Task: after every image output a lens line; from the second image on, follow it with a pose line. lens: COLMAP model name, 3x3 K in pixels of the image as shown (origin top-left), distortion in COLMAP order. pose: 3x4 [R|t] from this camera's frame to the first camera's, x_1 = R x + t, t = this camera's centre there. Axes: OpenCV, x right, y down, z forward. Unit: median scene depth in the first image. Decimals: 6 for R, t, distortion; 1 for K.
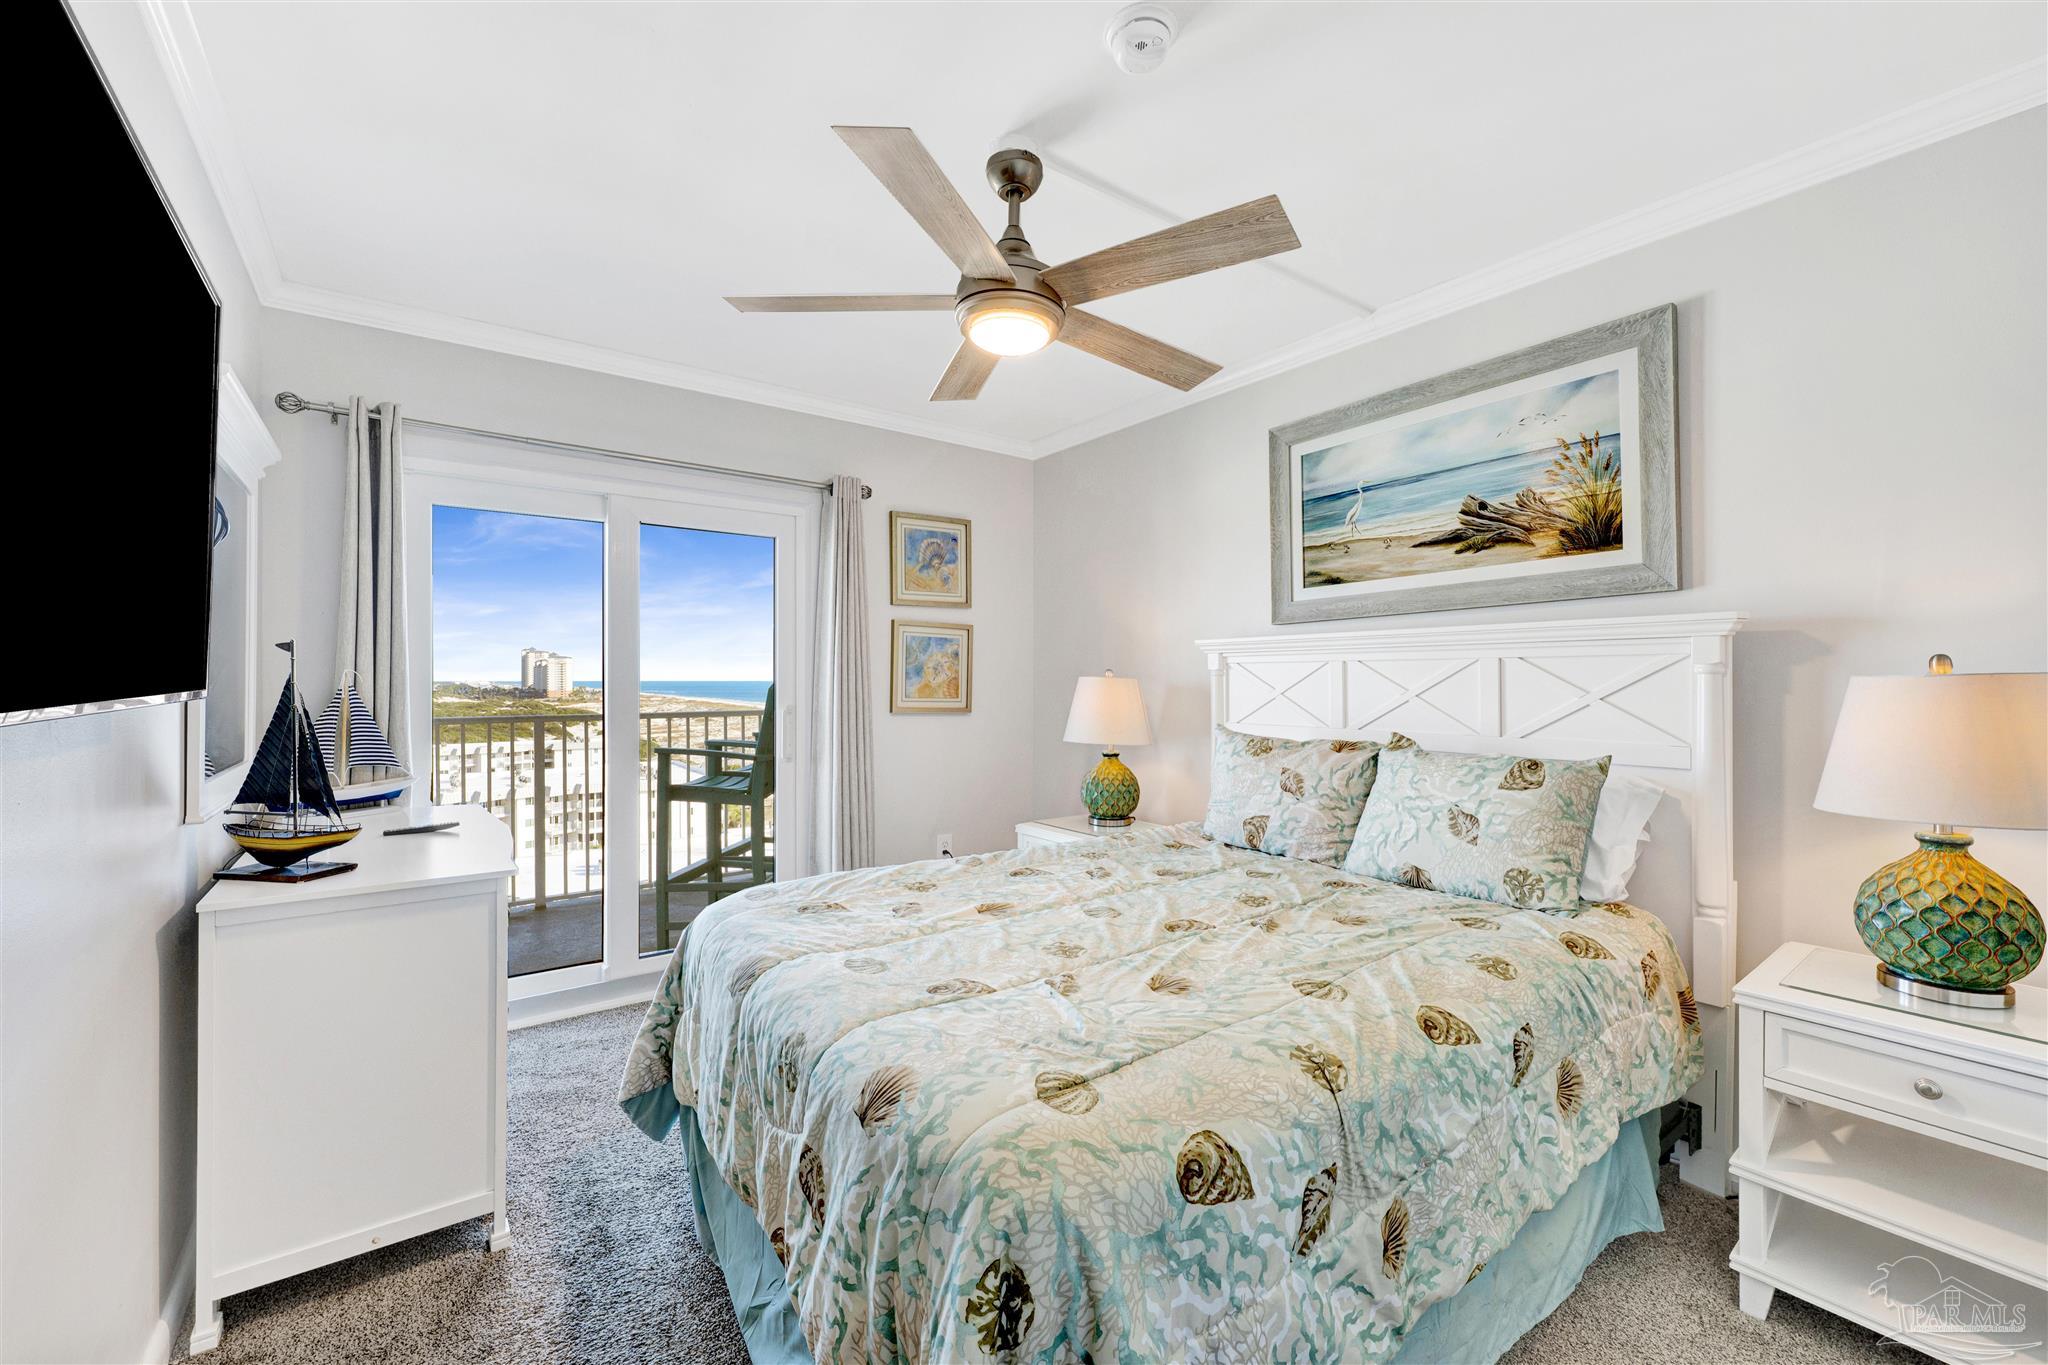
lens RADIAL K [[819.6, 0, 1014.7], [0, 819.6, 676.0], [0, 0, 1]] dist [0.000662, -0.000054]
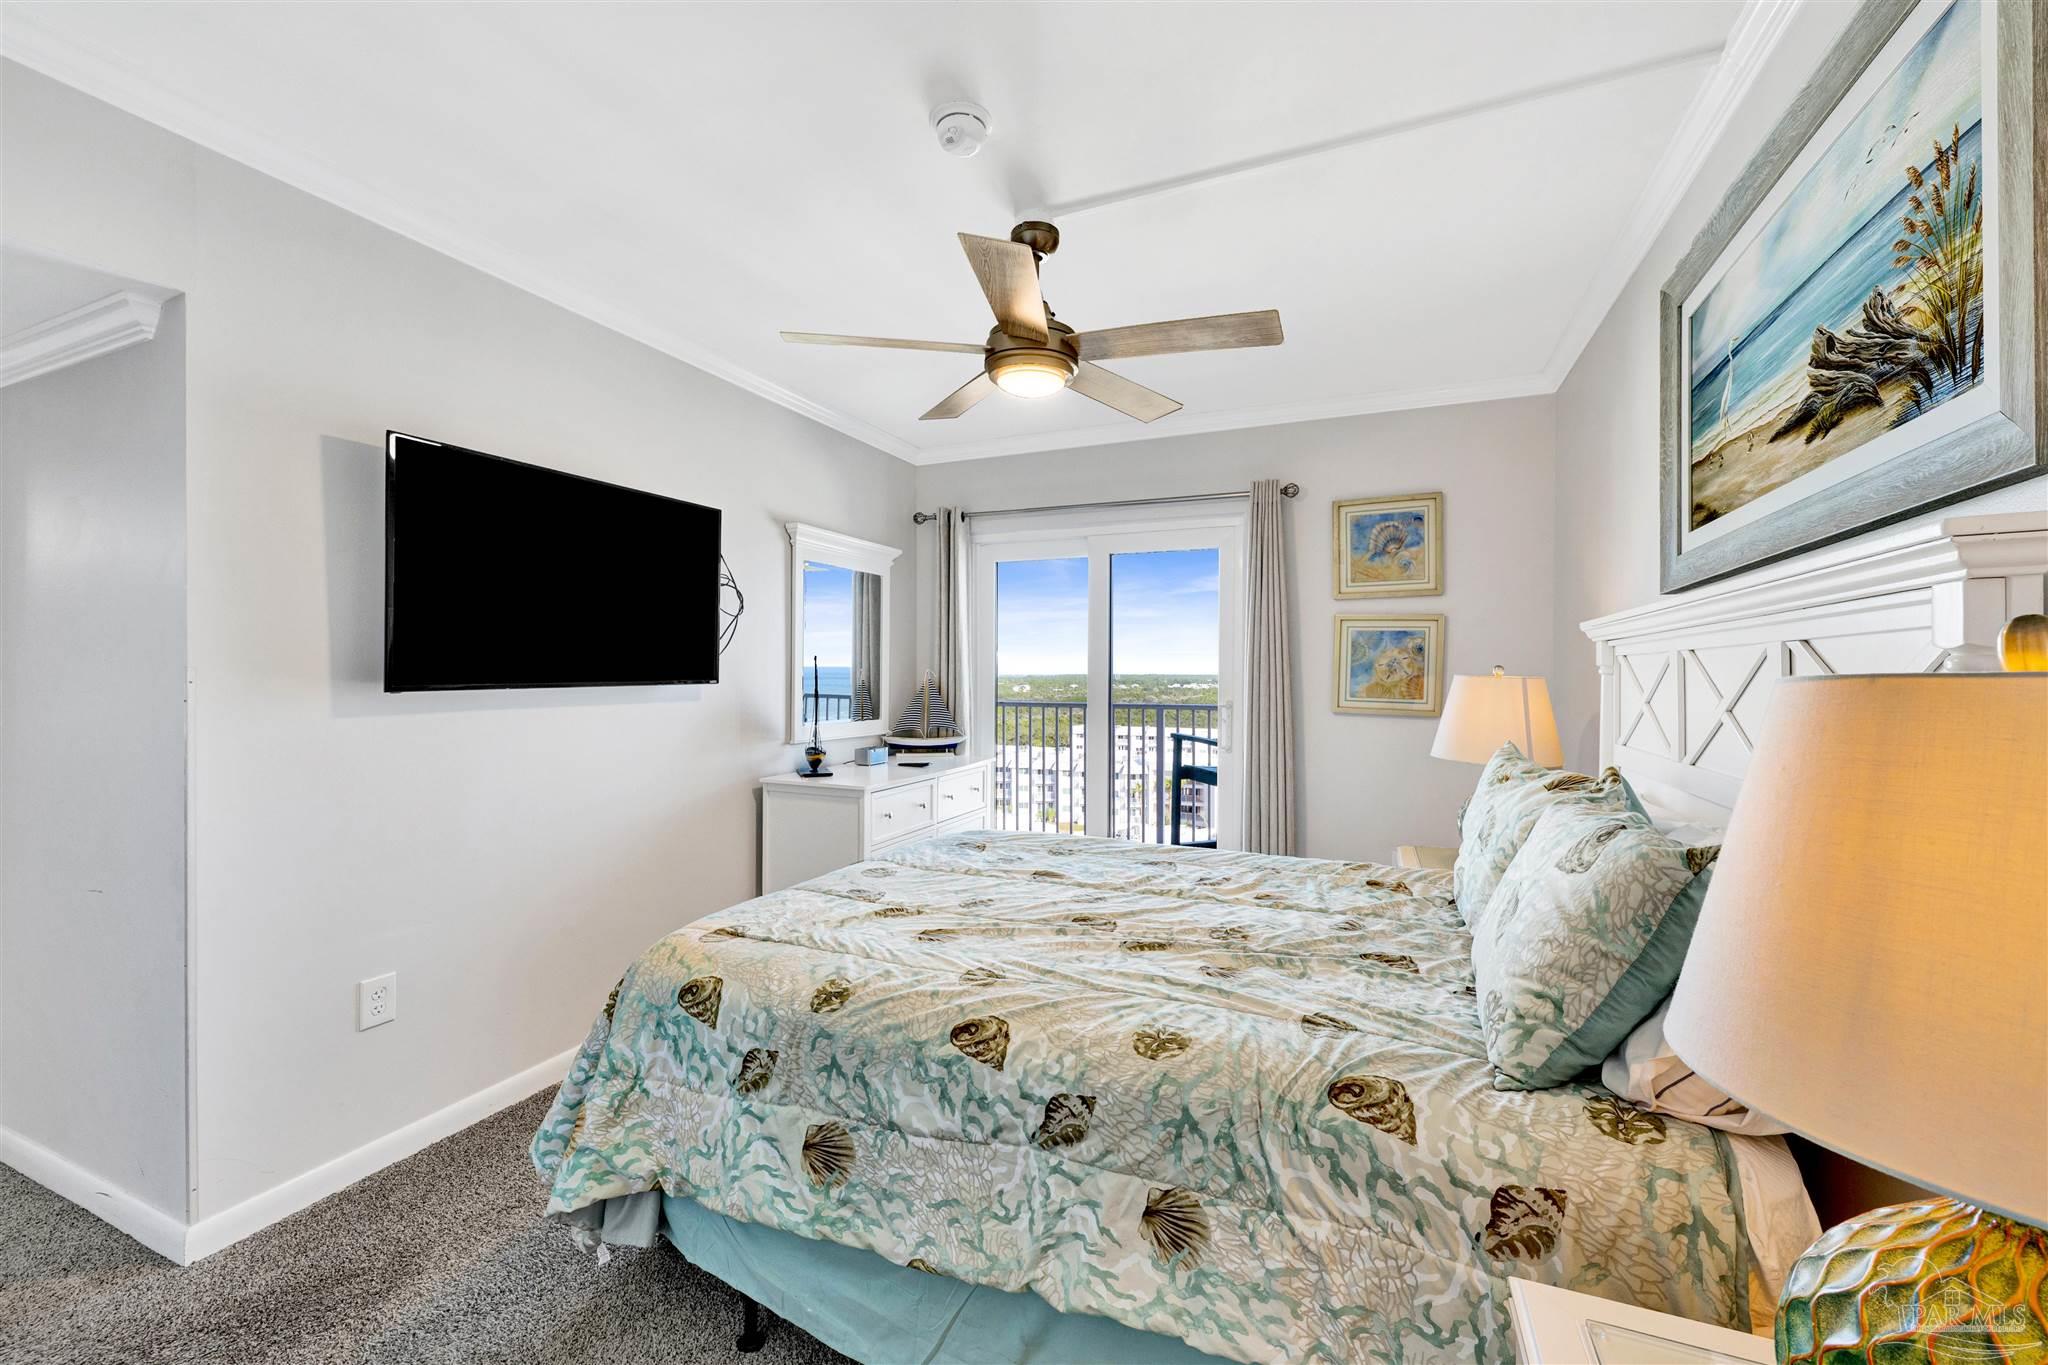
lens RADIAL K [[819.6, 0, 1014.7], [0, 819.6, 676.0], [0, 0, 1]] dist [0.000662, -0.000054]
pose [[0.500159, 0.004002, -0.865925, 0.951382], [-0.000745, 0.999991, 0.004192, -0.002514], [0.865934, -0.001452, 0.500157, 0.380021]]
